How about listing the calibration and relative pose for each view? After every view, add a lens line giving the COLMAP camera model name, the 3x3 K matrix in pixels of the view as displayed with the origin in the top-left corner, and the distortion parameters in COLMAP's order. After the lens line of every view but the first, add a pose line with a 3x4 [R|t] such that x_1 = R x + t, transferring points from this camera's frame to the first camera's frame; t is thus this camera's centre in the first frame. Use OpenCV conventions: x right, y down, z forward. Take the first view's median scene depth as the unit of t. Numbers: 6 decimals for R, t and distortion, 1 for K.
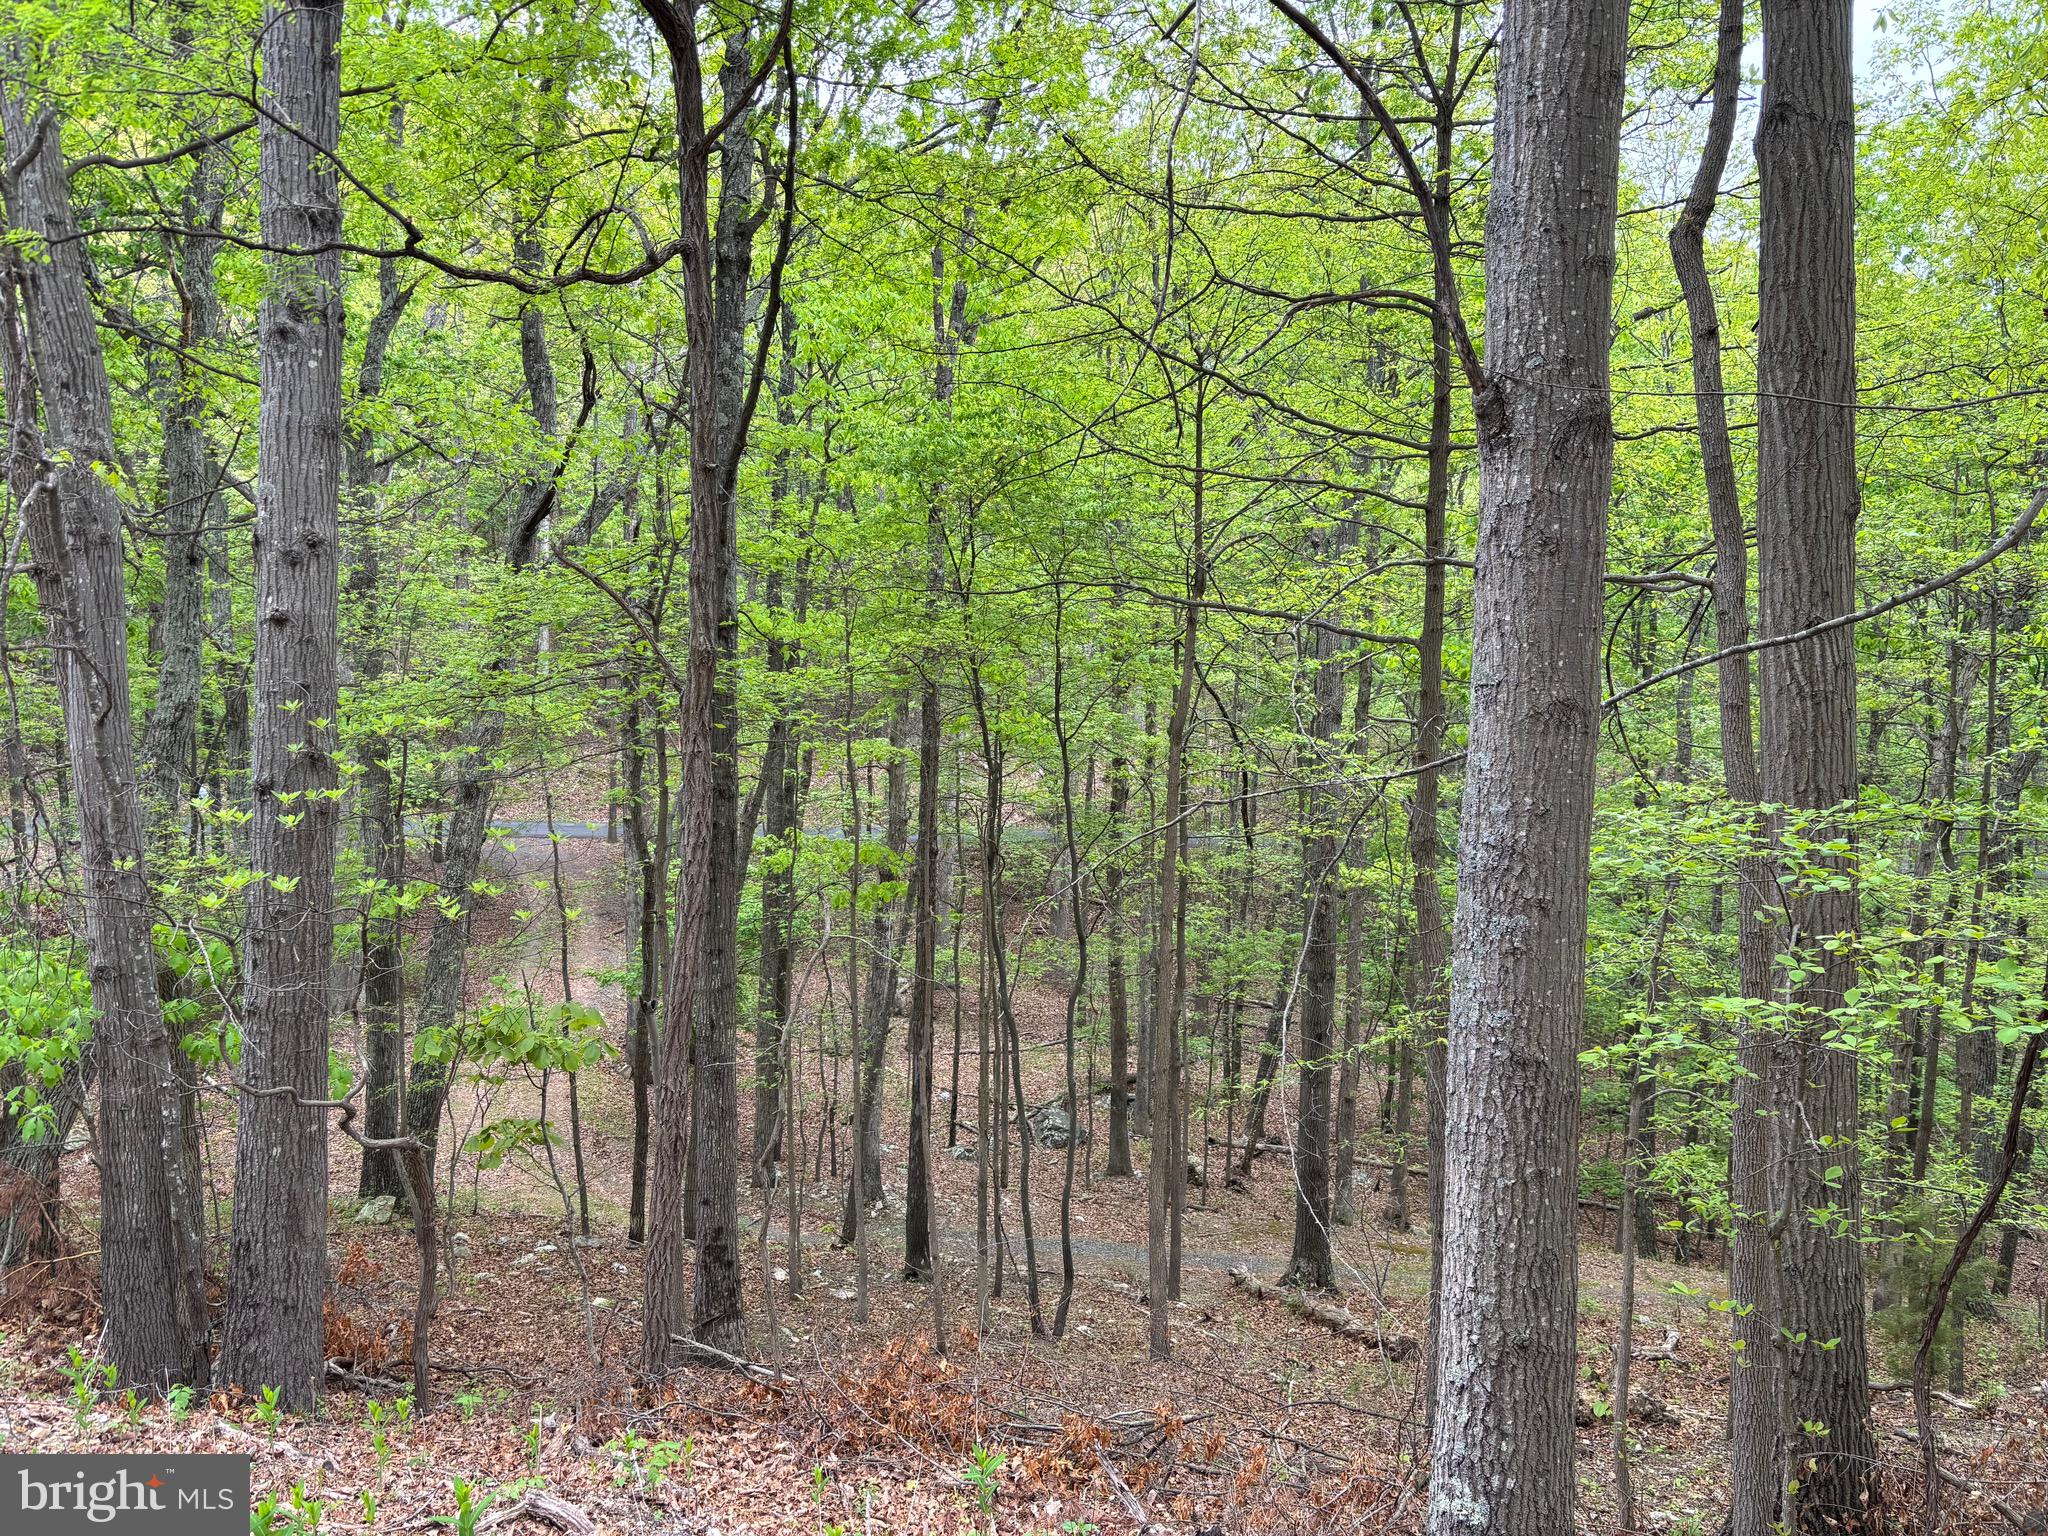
lens RADIAL K [[1546.5, 0, 1026.9], [0, 1546.5, 763.6], [0, 0, 1]] dist [0.045532, -0.051890]
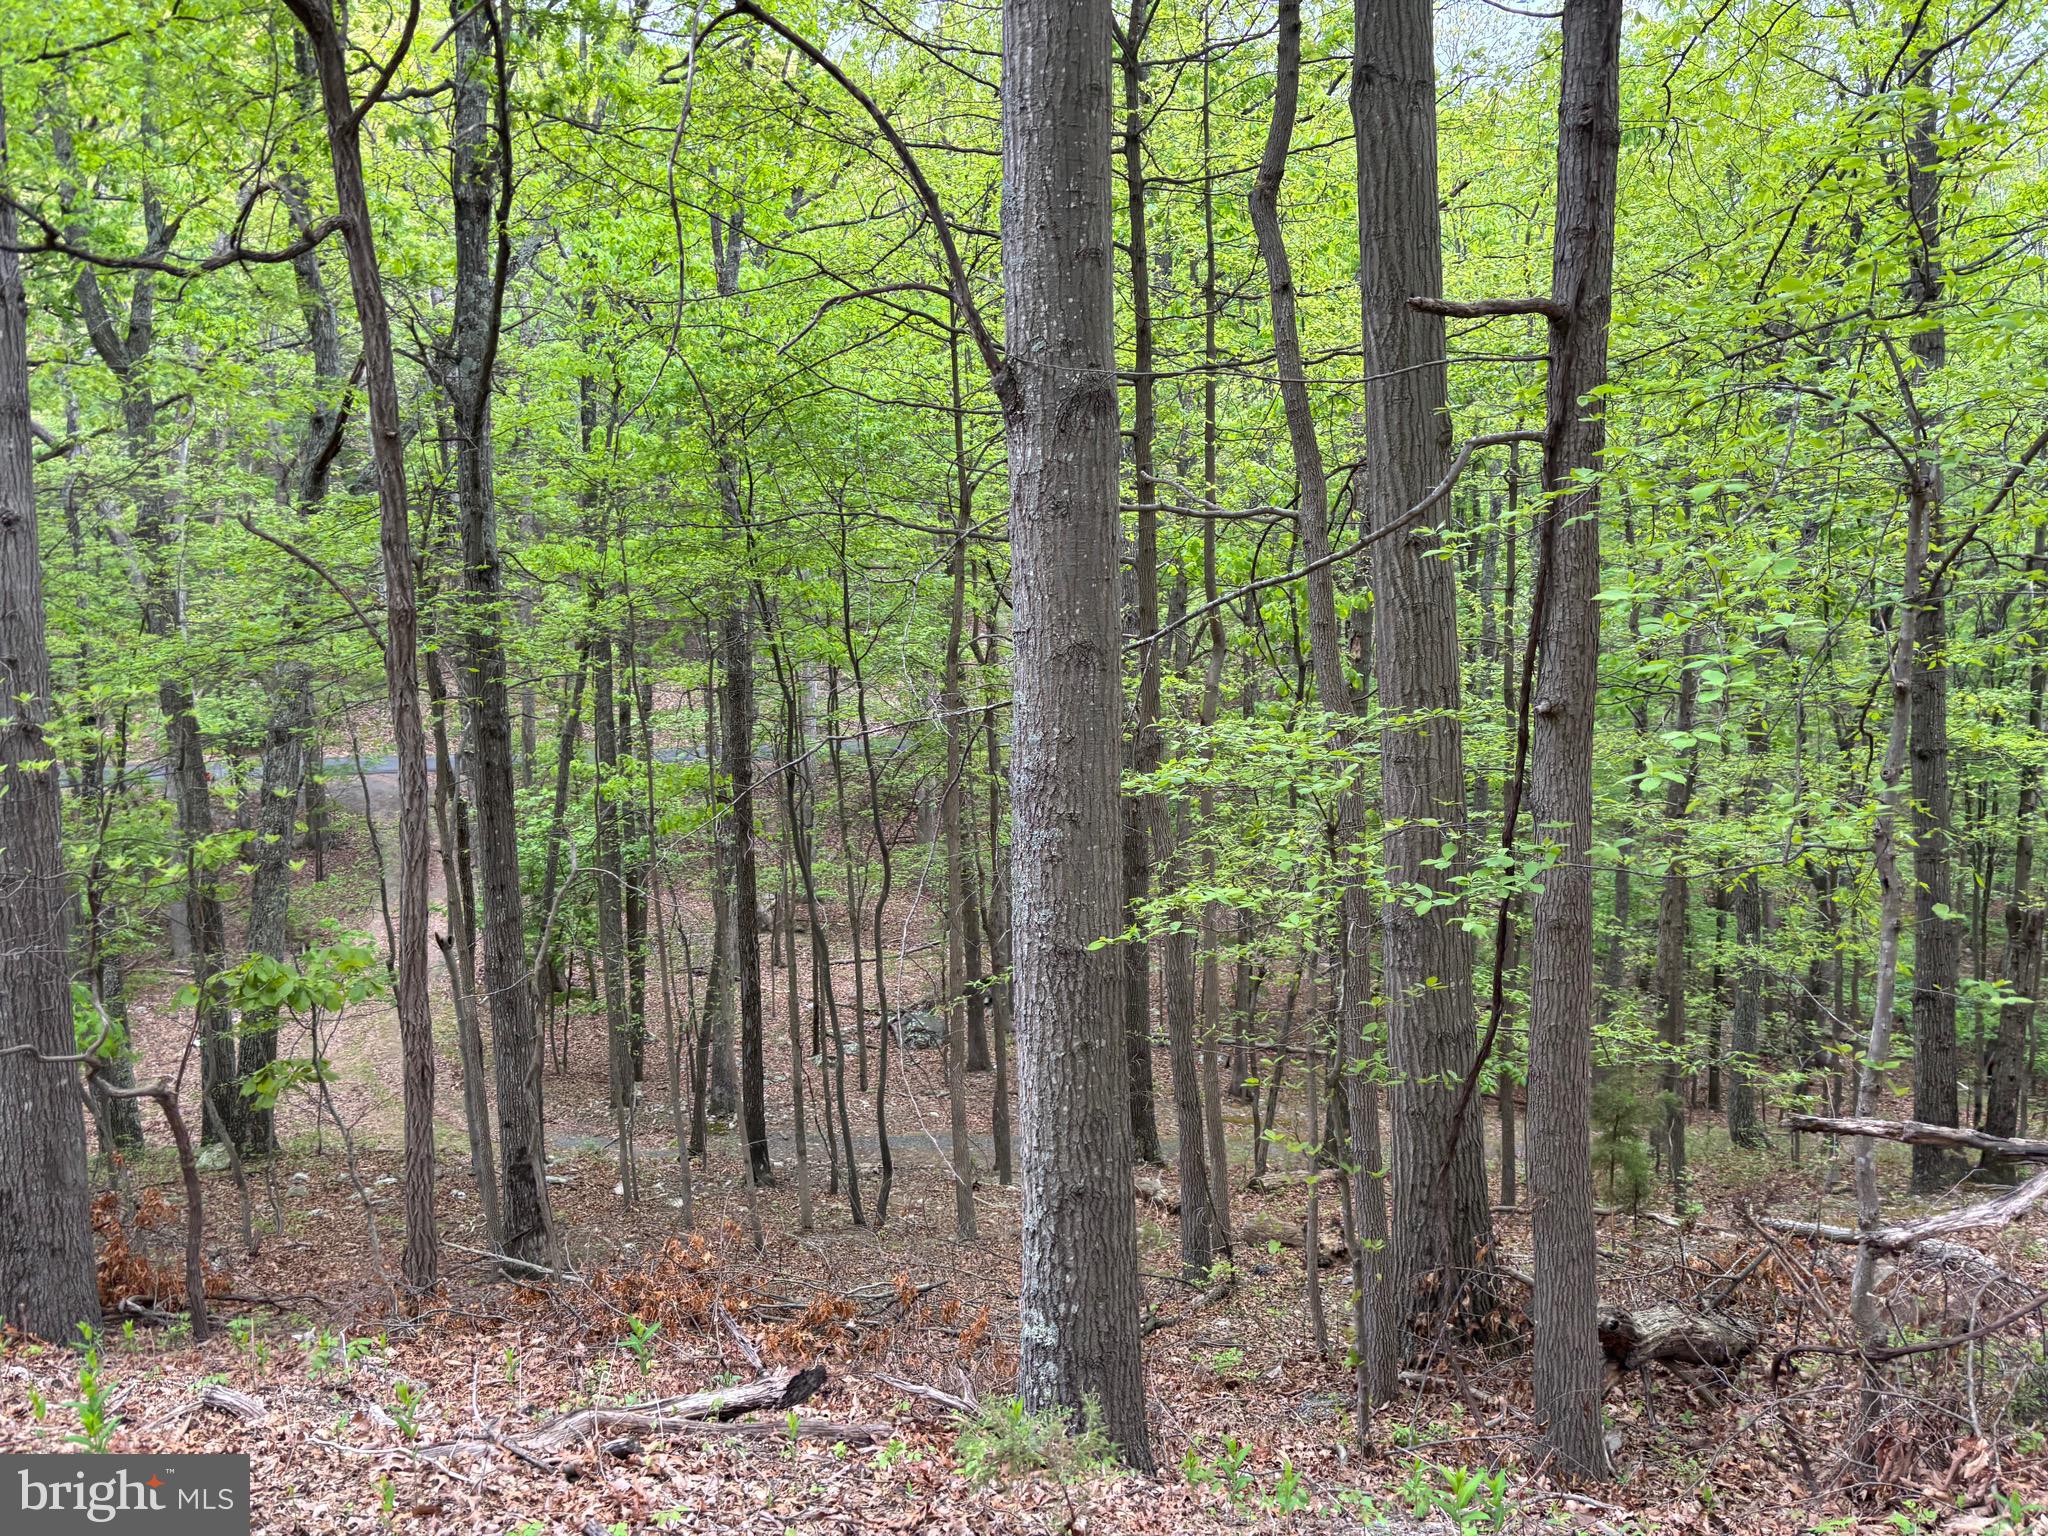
lens RADIAL K [[1546.5, 0, 1022.5], [0, 1546.5, 754.0], [0, 0, 1]] dist [0.045532, -0.051890]
pose [[0.995870, -0.052739, 0.073907, 0.120623], [0.048529, 0.997157, 0.057651, -0.014612], [-0.076737, -0.053827, 0.995597, -0.082511]]
